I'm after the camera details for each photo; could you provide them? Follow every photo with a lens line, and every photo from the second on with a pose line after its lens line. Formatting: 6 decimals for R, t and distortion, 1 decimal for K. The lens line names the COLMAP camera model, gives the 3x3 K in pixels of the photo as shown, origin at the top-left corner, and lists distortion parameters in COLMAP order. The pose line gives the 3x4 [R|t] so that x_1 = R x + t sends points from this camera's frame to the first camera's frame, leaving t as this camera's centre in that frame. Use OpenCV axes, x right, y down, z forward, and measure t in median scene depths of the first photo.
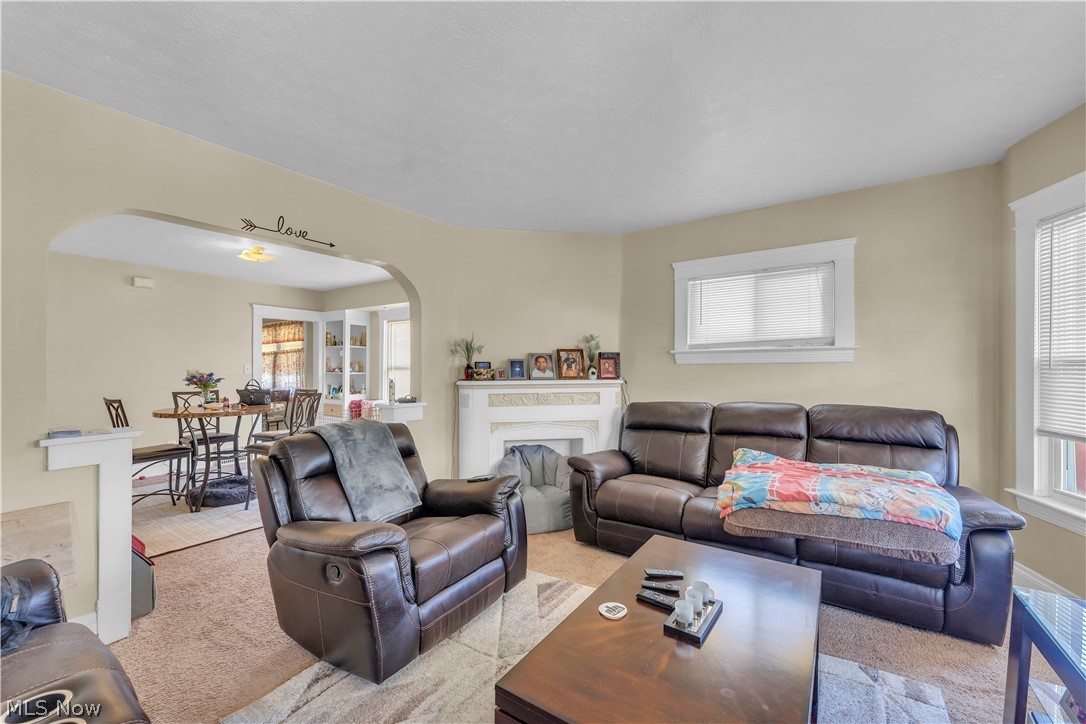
lens RADIAL K [[443.4, 0, 536.5], [0, 443.4, 368.7], [0, 0, 1]] dist [-0.000655, -0.000379]
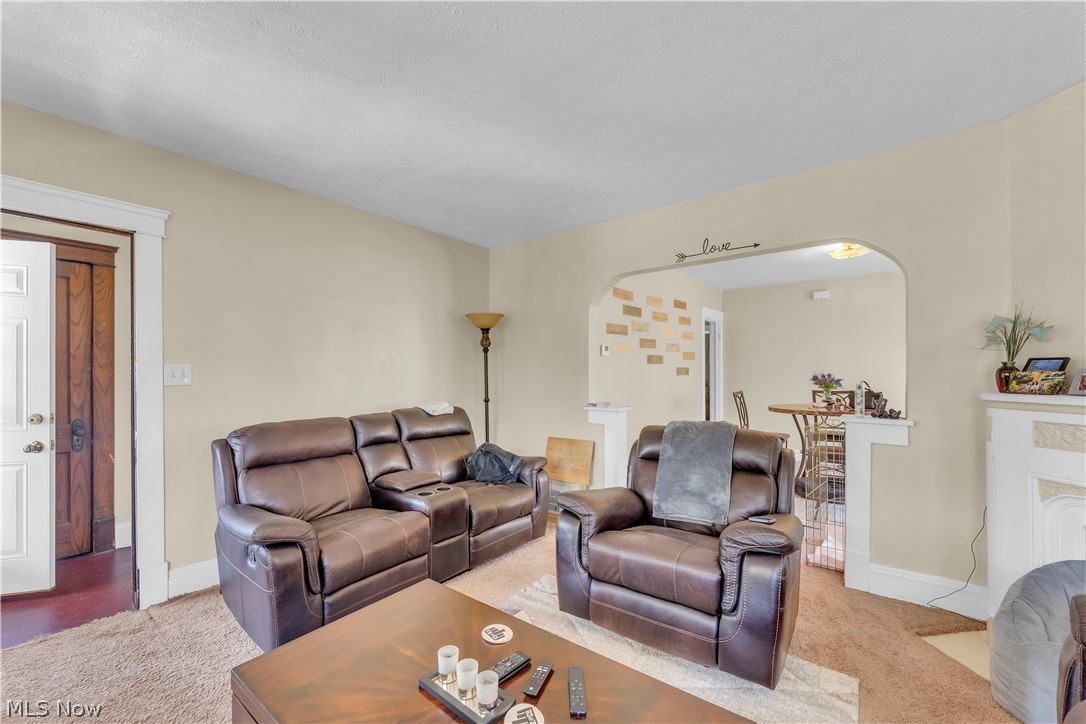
lens RADIAL K [[443.4, 0, 535.4], [0, 443.4, 367.2], [0, 0, 1]] dist [-0.000655, -0.000379]
pose [[-0.078573, -0.002995, -0.996904, 0.440656], [0.002948, 0.999990, -0.003237, -0.004746], [0.996904, -0.003193, -0.078563, 0.465408]]
